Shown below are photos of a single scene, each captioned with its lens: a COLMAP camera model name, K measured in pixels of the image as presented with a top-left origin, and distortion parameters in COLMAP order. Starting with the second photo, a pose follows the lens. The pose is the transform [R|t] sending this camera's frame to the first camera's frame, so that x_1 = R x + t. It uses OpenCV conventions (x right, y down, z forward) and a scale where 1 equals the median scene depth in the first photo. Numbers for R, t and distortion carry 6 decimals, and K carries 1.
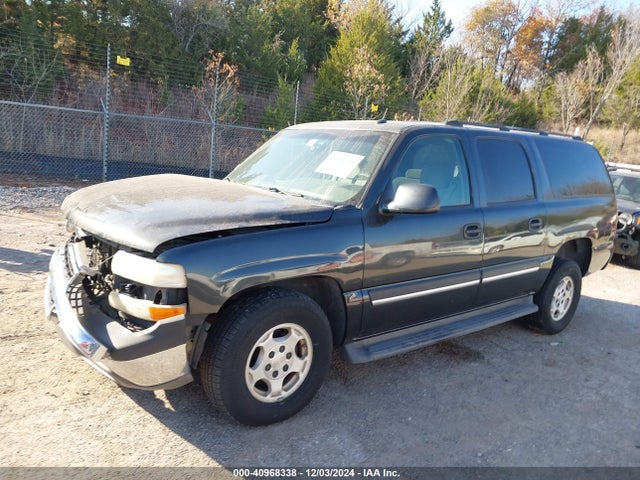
lens RADIAL K [[475.8, 0, 316.8], [0, 475.8, 239.2], [0, 0, 1]] dist [0.020165, -0.003631]
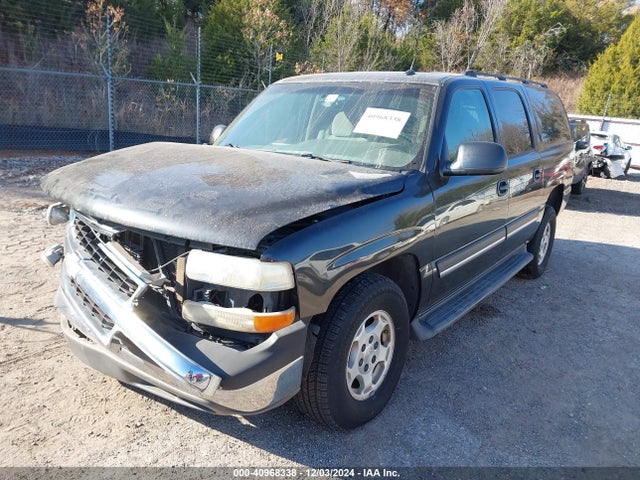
lens RADIAL K [[473.7, 0, 308.7], [0, 473.7, 238.6], [0, 0, 1]] dist [0.008131, 0.002330]
pose [[0.970788, -0.093918, 0.220794, -0.318402], [0.071967, 0.991816, 0.105455, -0.049825], [-0.228891, -0.086485, 0.969603, 0.164911]]
